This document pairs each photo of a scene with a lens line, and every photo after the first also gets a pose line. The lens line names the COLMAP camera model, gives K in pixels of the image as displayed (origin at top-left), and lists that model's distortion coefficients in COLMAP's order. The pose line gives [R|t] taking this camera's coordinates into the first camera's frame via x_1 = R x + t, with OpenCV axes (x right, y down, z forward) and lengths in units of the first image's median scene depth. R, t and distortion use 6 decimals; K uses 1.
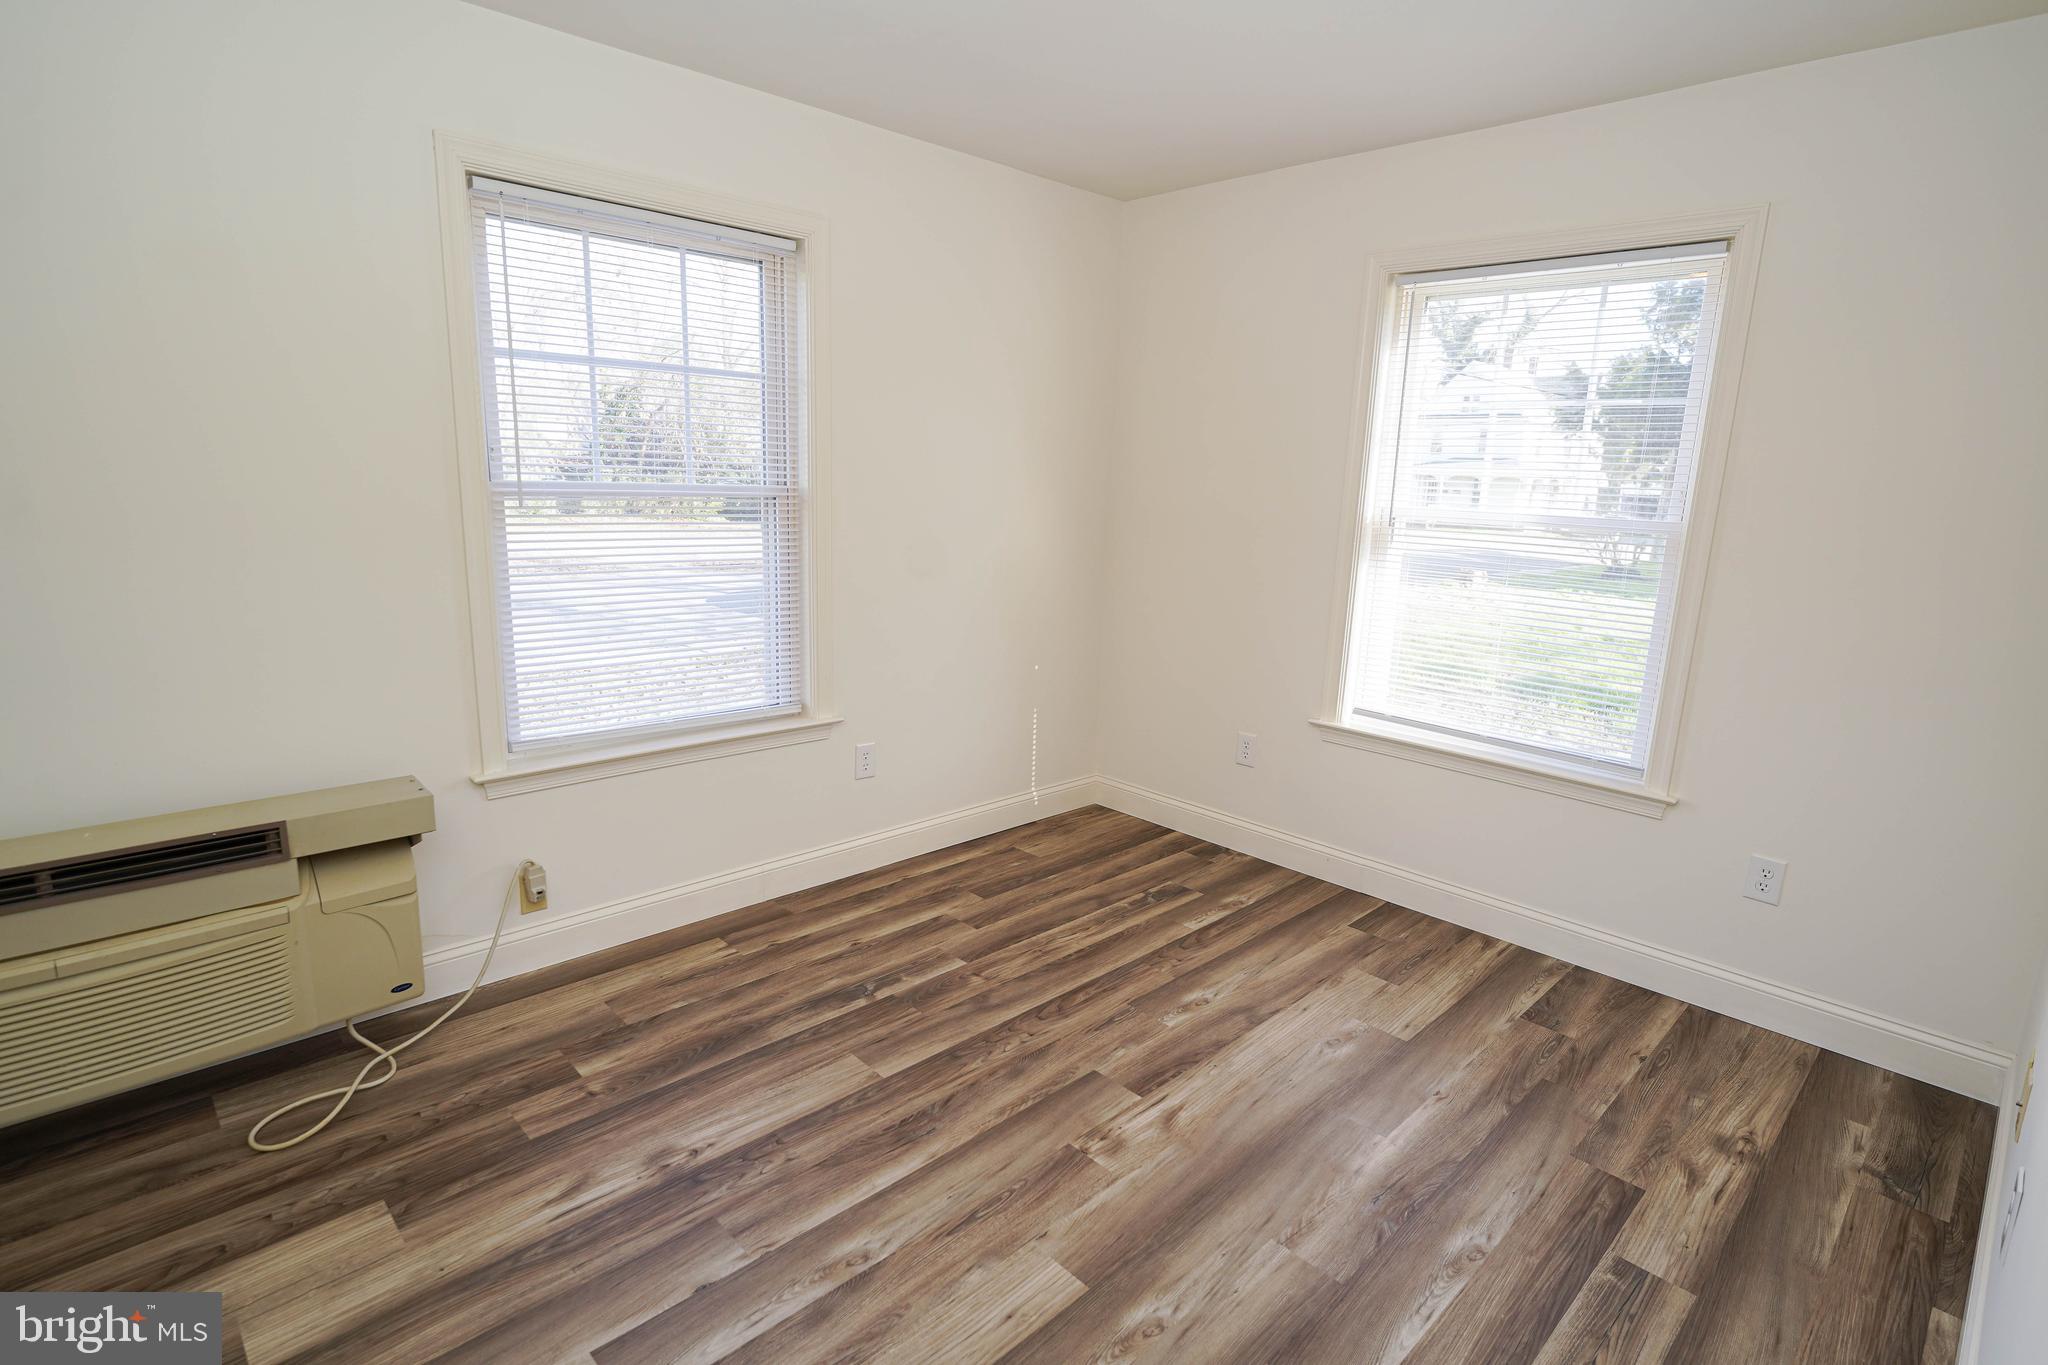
lens RADIAL K [[1030.4, 0, 1019.9], [0, 1030.4, 677.6], [0, 0, 1]] dist [-0.001611, -0.000037]
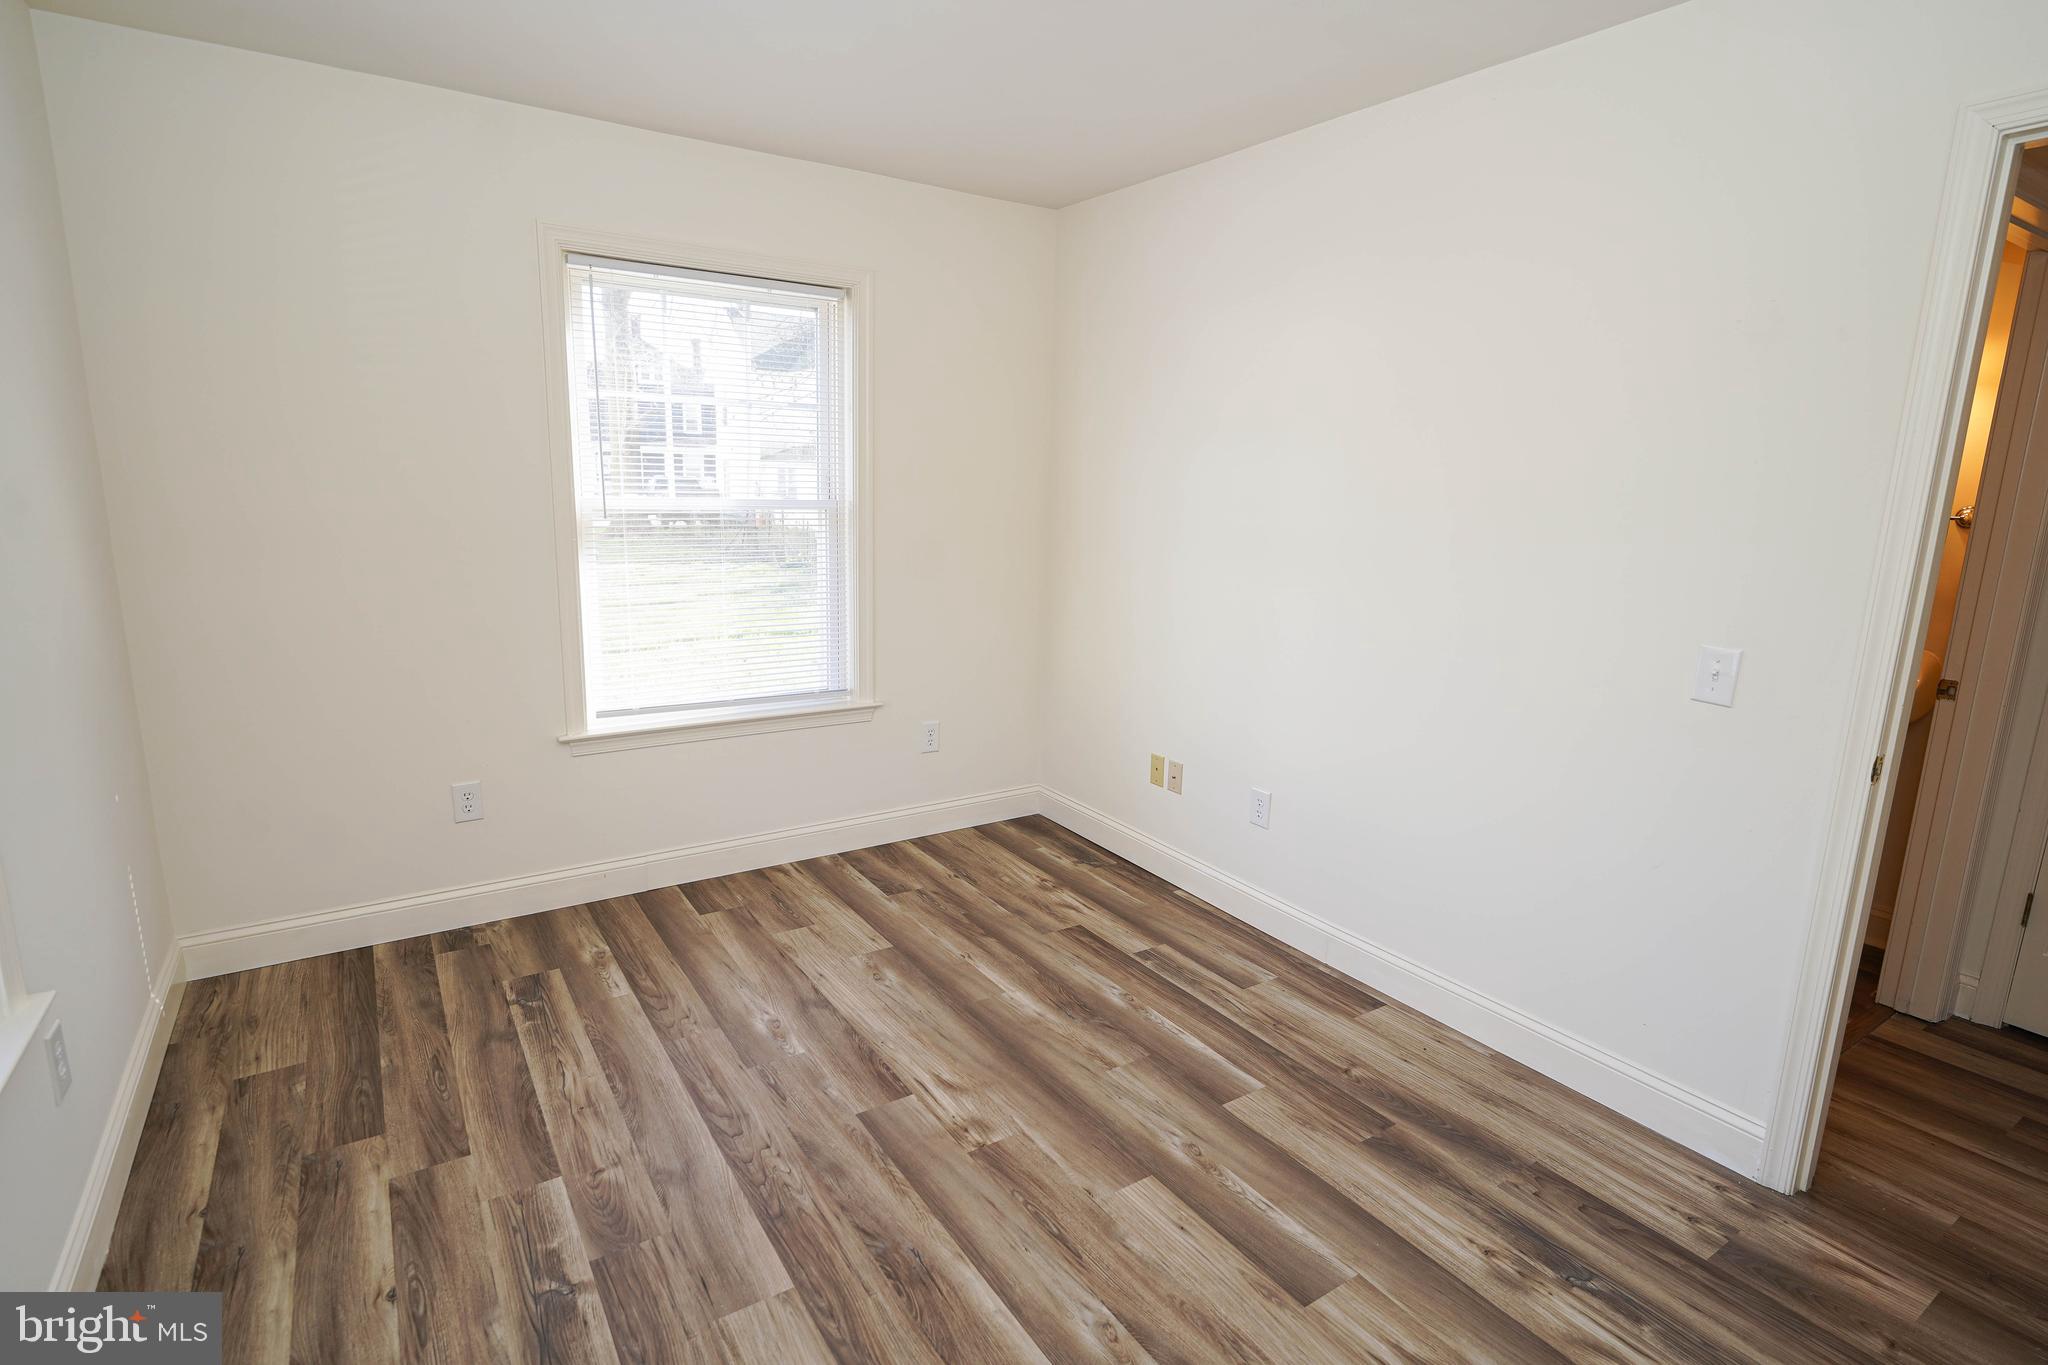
lens RADIAL K [[1011.3, 0, 1019.6], [0, 1011.3, 674.5], [0, 0, 1]] dist [-0.003375, -0.001243]
pose [[0.183426, -0.215502, 0.959121, -0.677125], [0.181060, 0.966389, 0.182508, -0.143425], [-0.966215, 0.140182, 0.216279, 0.582592]]
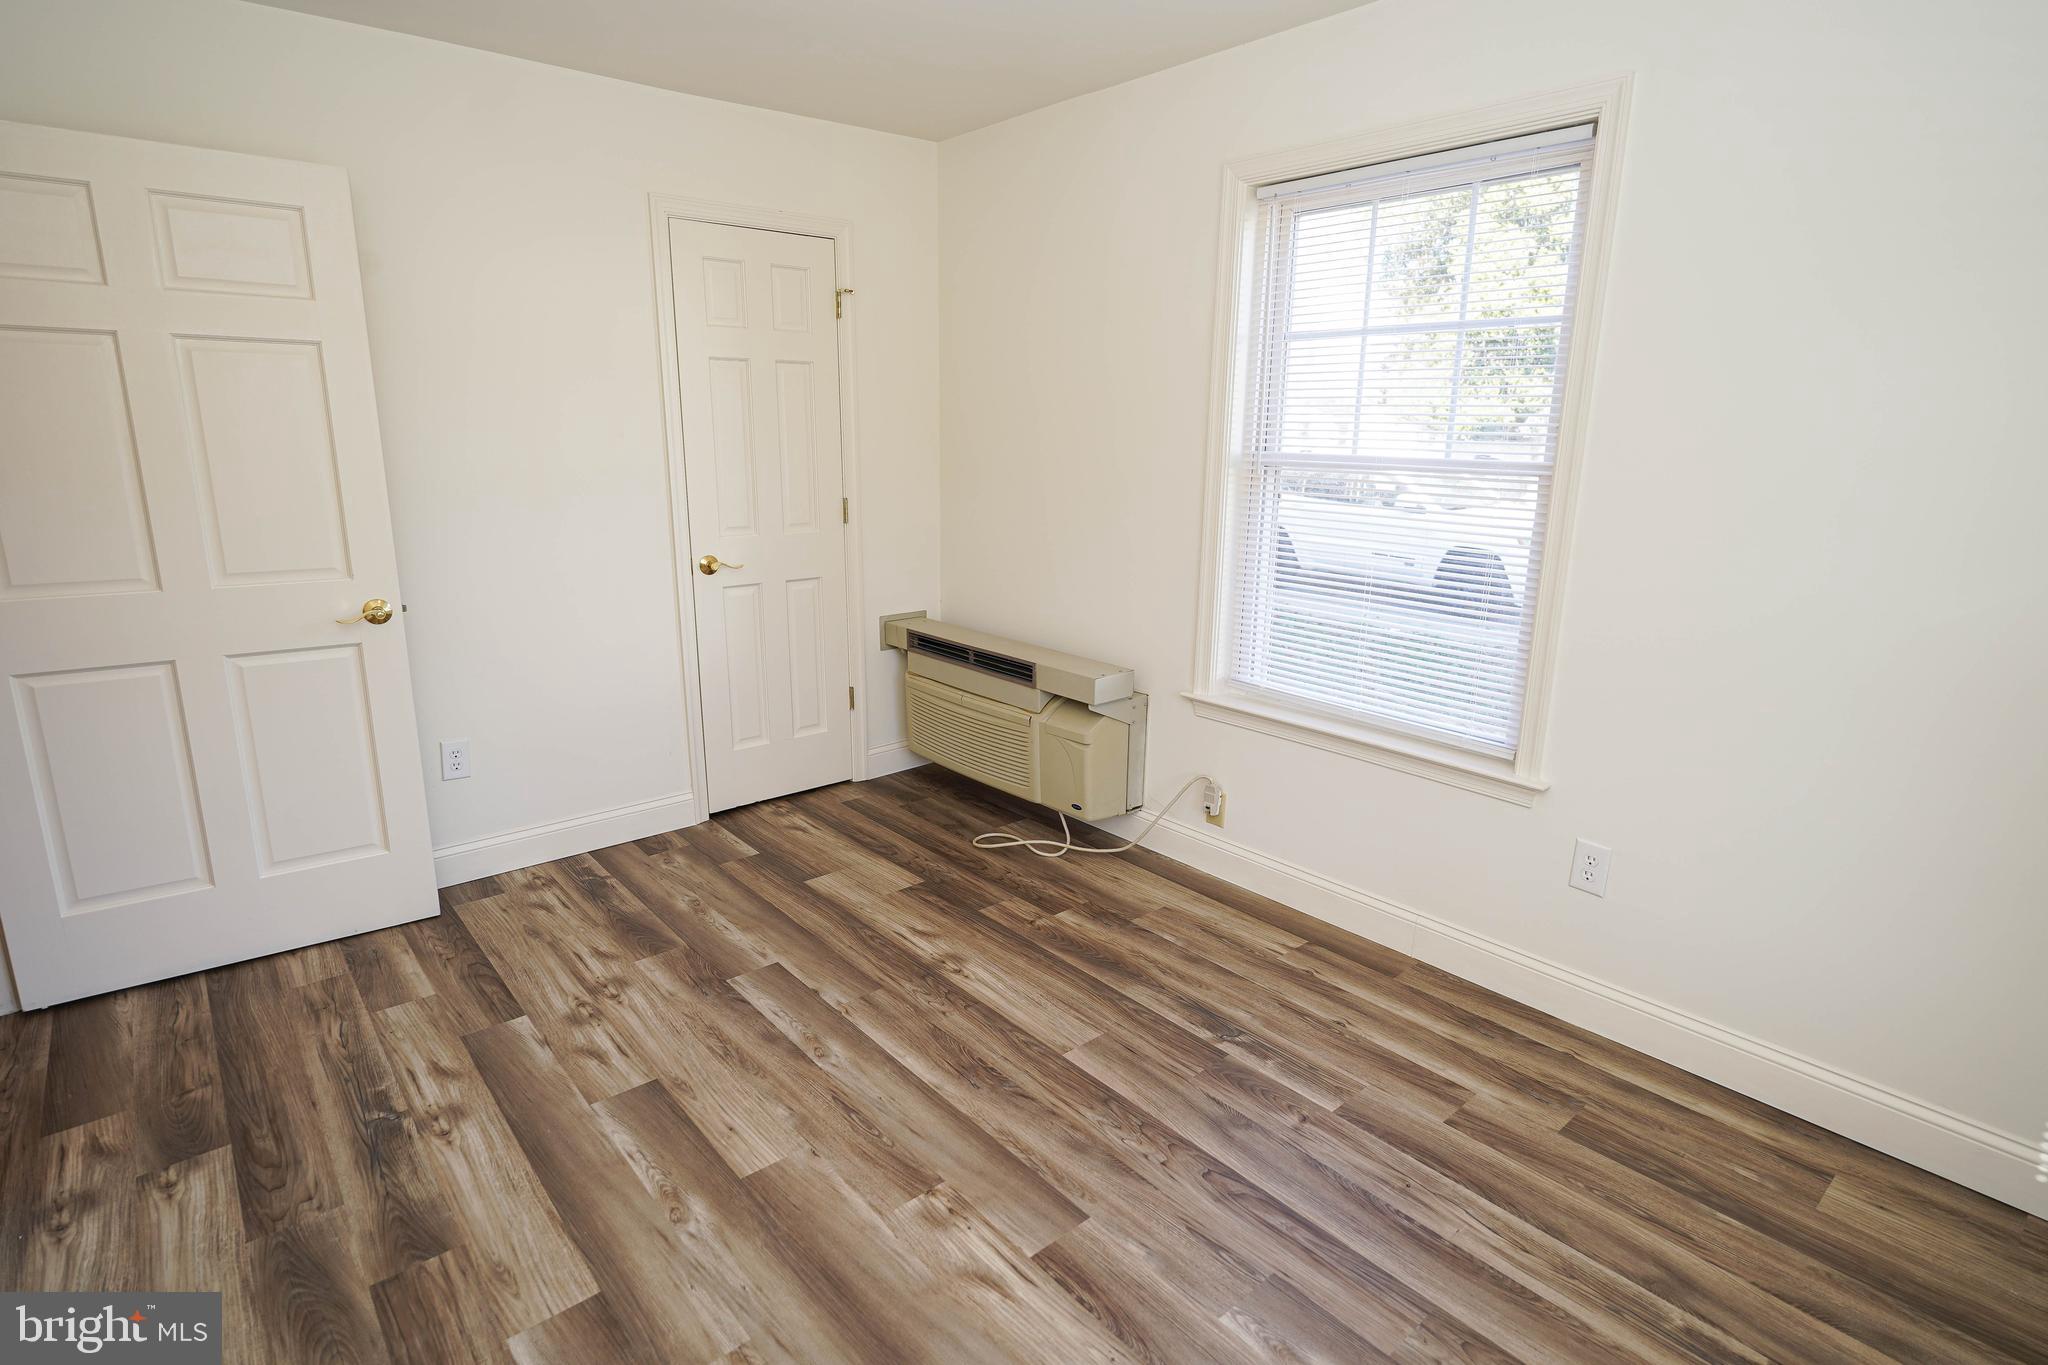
lens RADIAL K [[1040.8, 0, 1017.3], [0, 1040.8, 678.2], [0, 0, 1]] dist [-0.003881, -0.000712]
pose [[-0.064661, 0.201935, -0.977262, 0.723076], [-0.210987, 0.954406, 0.211173, -0.144553], [0.975348, 0.219844, -0.019107, 0.849393]]
